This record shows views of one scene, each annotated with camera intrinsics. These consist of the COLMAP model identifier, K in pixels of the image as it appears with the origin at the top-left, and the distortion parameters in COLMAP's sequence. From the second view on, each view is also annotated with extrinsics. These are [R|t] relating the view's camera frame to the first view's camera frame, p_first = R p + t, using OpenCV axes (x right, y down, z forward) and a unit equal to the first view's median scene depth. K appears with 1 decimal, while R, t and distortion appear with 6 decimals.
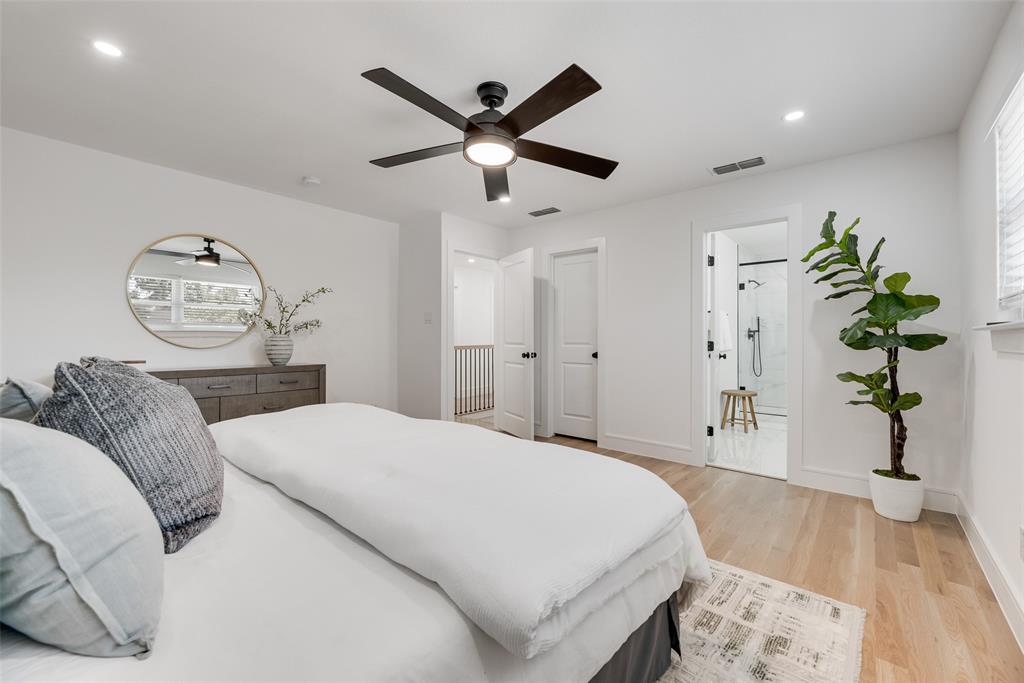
lens RADIAL K [[413.0, 0, 512.1], [0, 413.0, 337.1], [0, 0, 1]] dist [-0.001010, 0.001089]
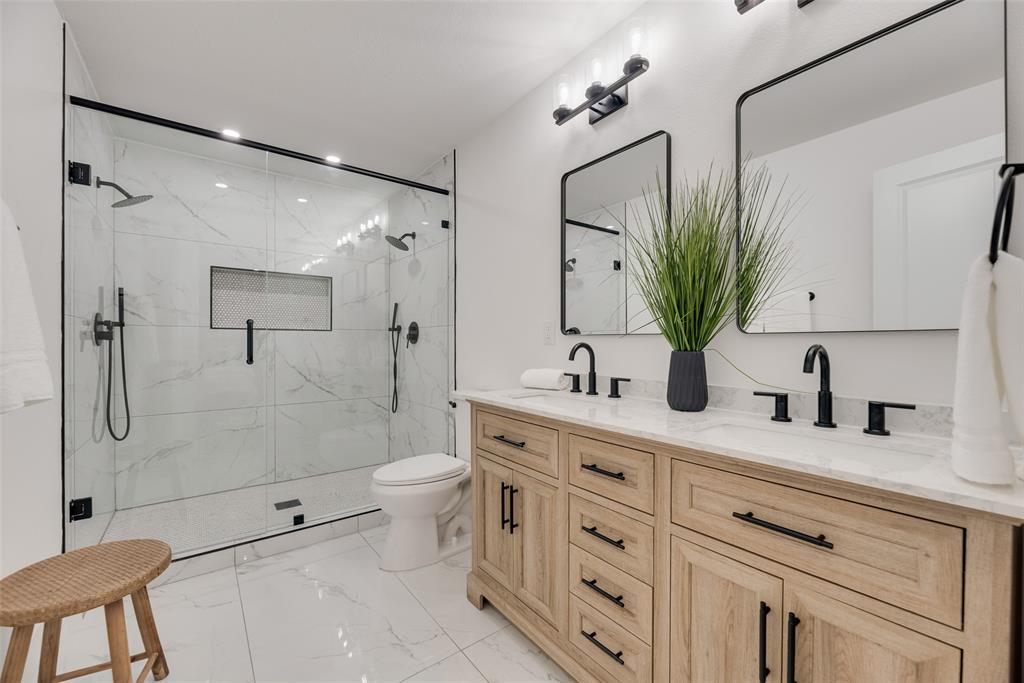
lens RADIAL K [[413.0, 0, 516.0], [0, 413.0, 339.4], [0, 0, 1]] dist [-0.001010, 0.001089]
pose [[0.199386, 0.007707, 0.979891, 0.298768], [-0.001737, 0.999970, -0.007512, 0.002159], [-0.979920, -0.000204, 0.199393, 0.577395]]
